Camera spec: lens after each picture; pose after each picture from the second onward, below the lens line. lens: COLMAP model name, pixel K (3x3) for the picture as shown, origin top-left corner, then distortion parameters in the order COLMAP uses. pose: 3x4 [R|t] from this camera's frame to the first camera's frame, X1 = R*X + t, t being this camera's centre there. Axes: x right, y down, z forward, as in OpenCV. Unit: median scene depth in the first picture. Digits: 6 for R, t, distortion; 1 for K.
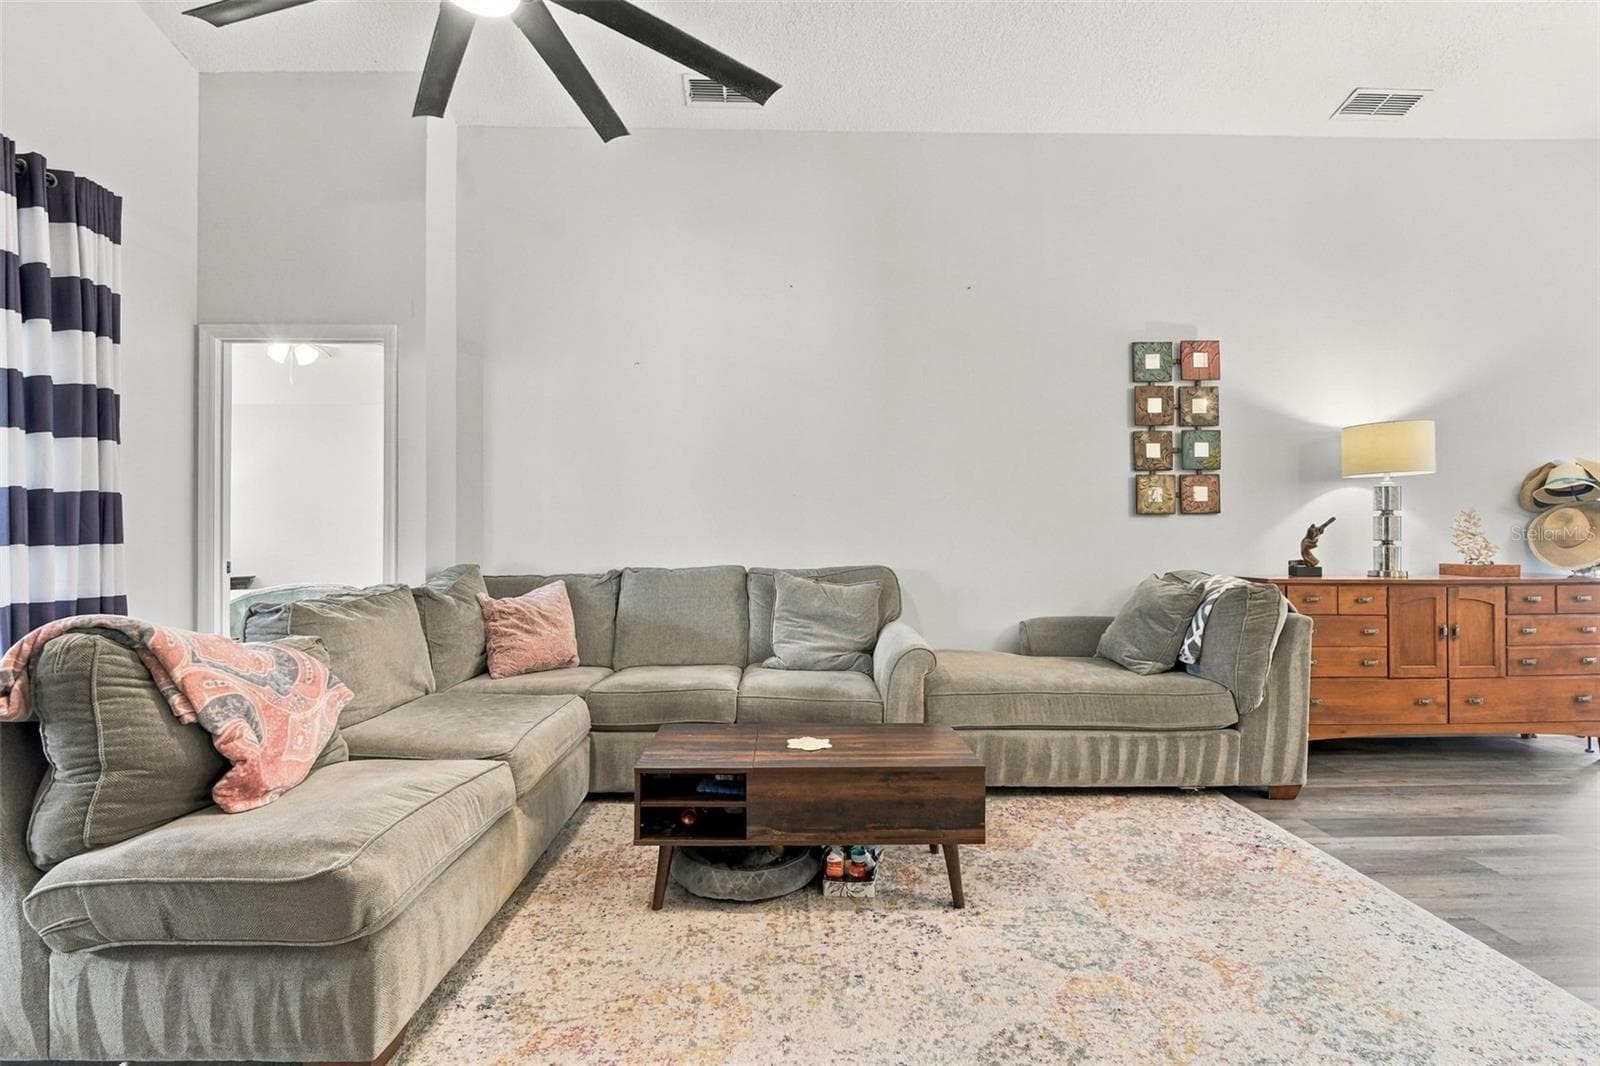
lens RADIAL K [[746.3, 0, 793.9], [0, 746.3, 527.1], [0, 0, 1]] dist [-0.003775, -0.000970]
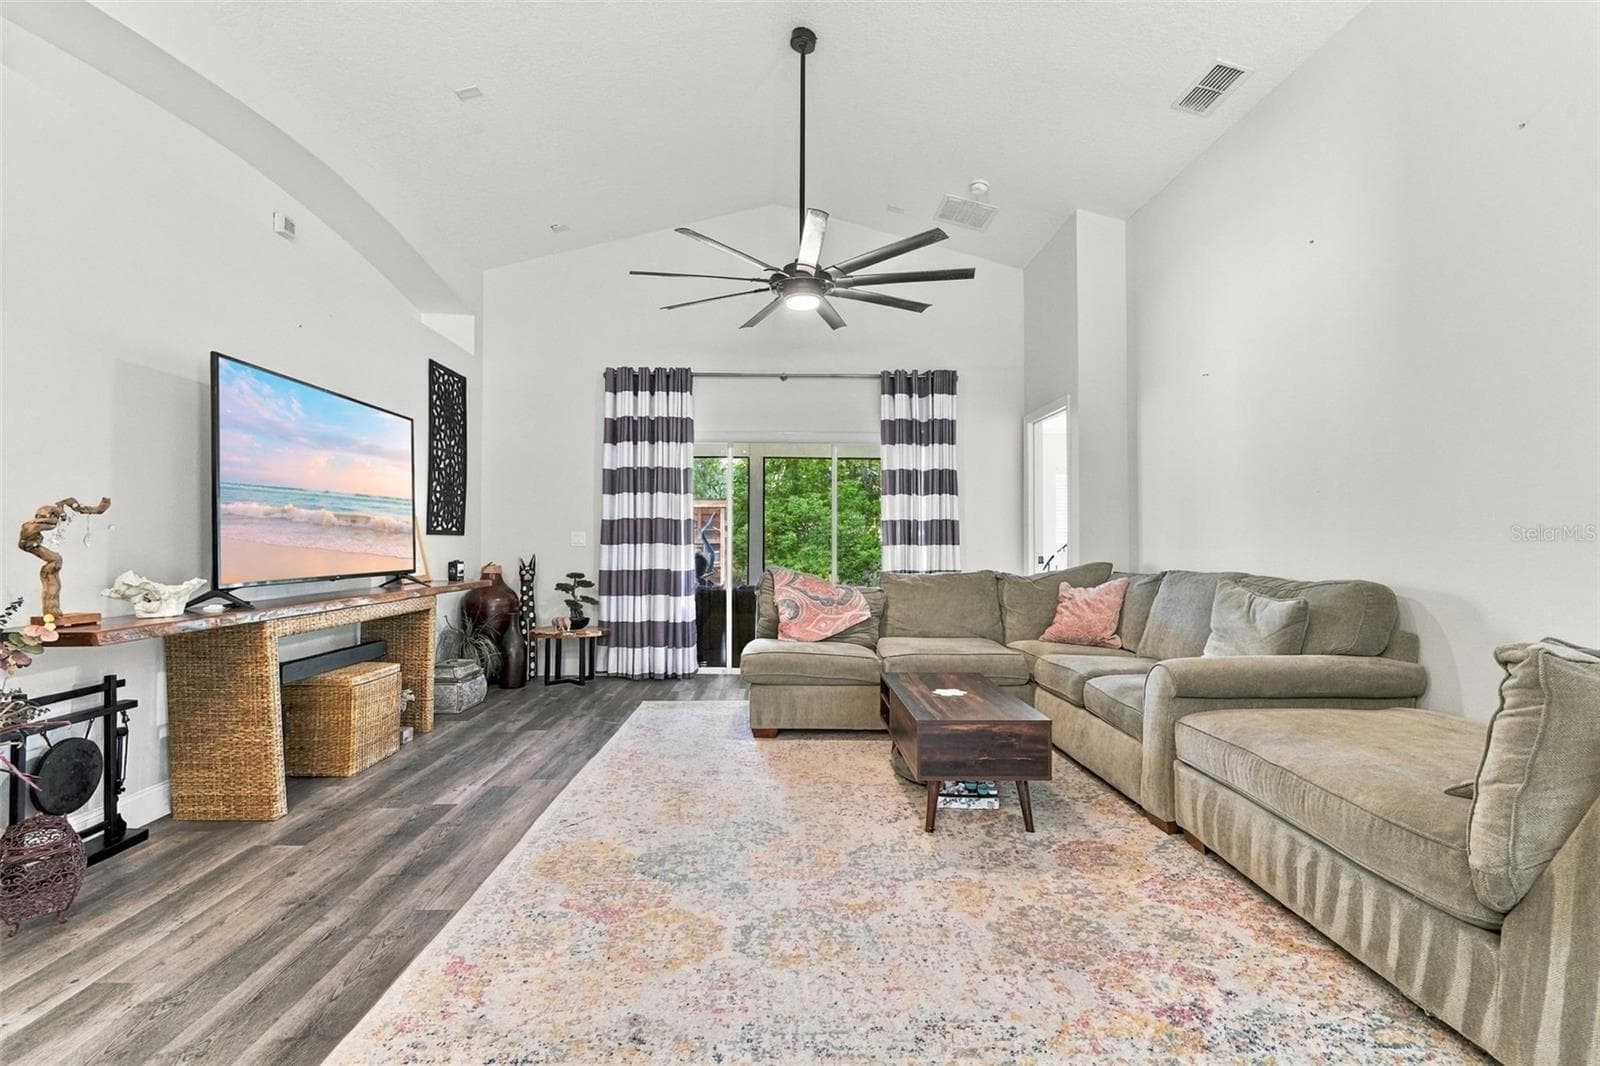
lens RADIAL K [[746.3, 0, 793.9], [0, 746.3, 527.1], [0, 0, 1]] dist [-0.003775, -0.000970]
pose [[0.009367, -0.020061, -0.999755, 0.809189], [0.011668, 0.999733, -0.019951, 0.005831], [0.999888, -0.011478, 0.009599, 0.408915]]
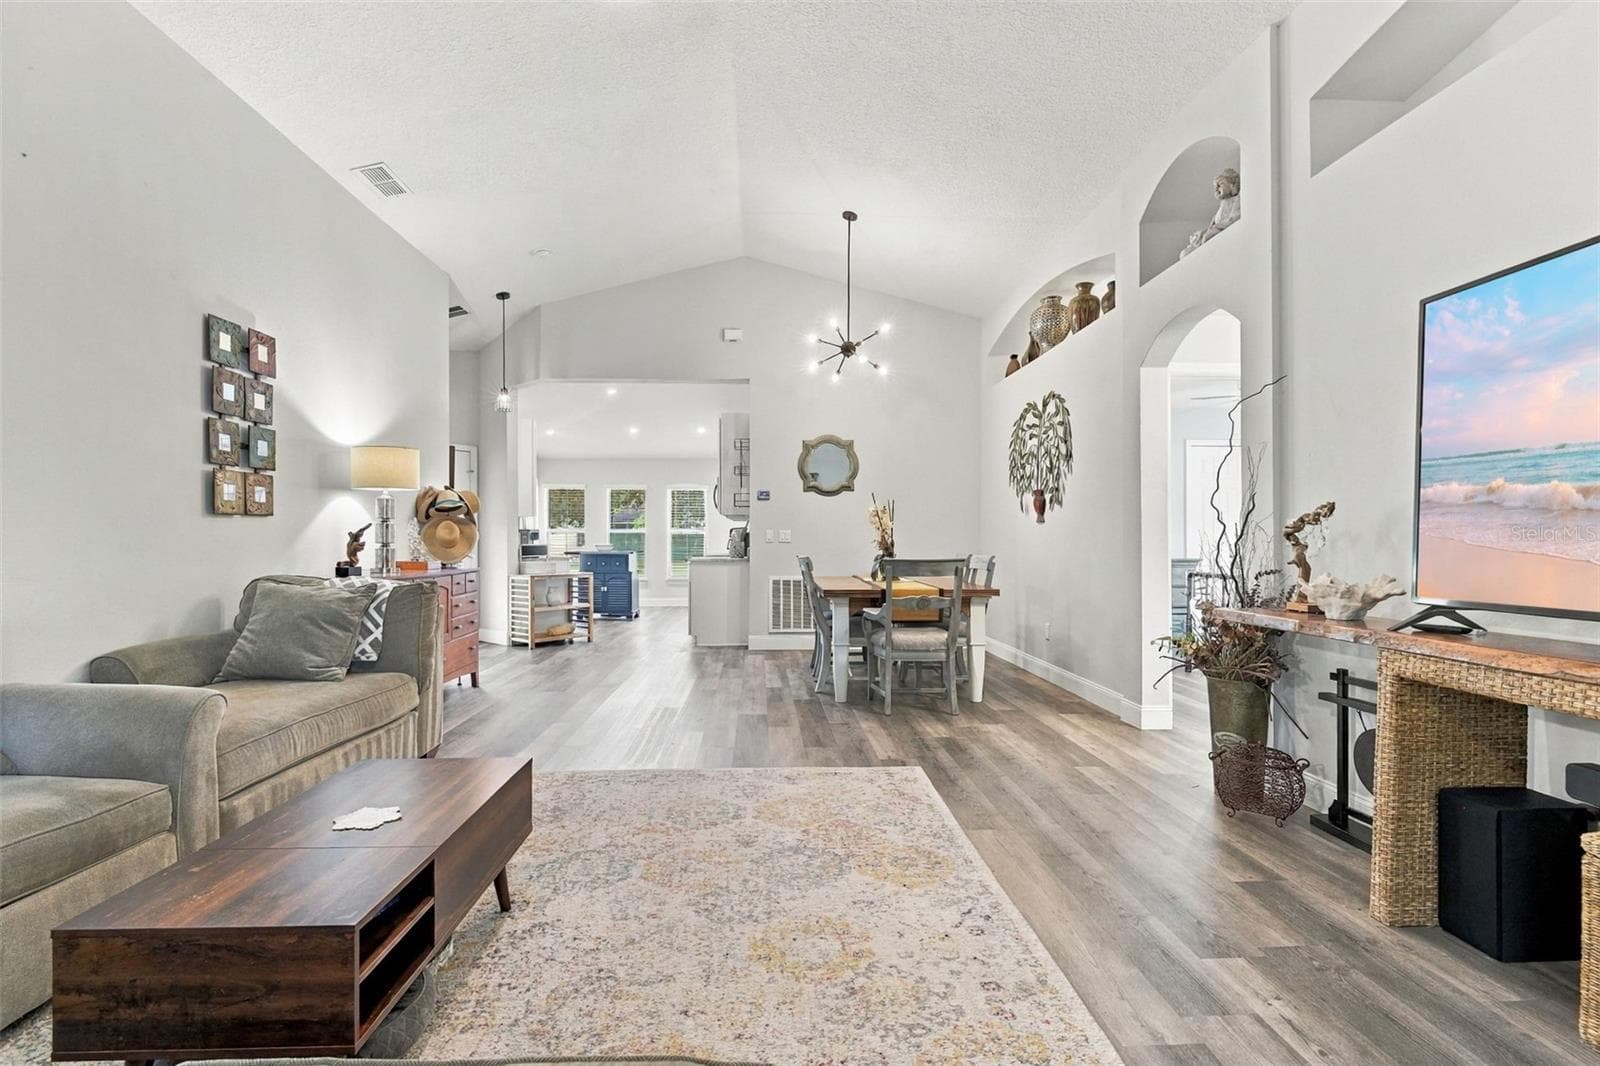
lens RADIAL K [[751.8, 0, 786.3], [0, 751.8, 541.6], [0, 0, 1]] dist [-0.000472, -0.000299]
pose [[-0.016204, 0.000052, 0.999869, -0.424199], [-0.013592, 0.999908, -0.000272, 0.006226], [-0.999776, -0.013595, -0.016202, 0.346599]]
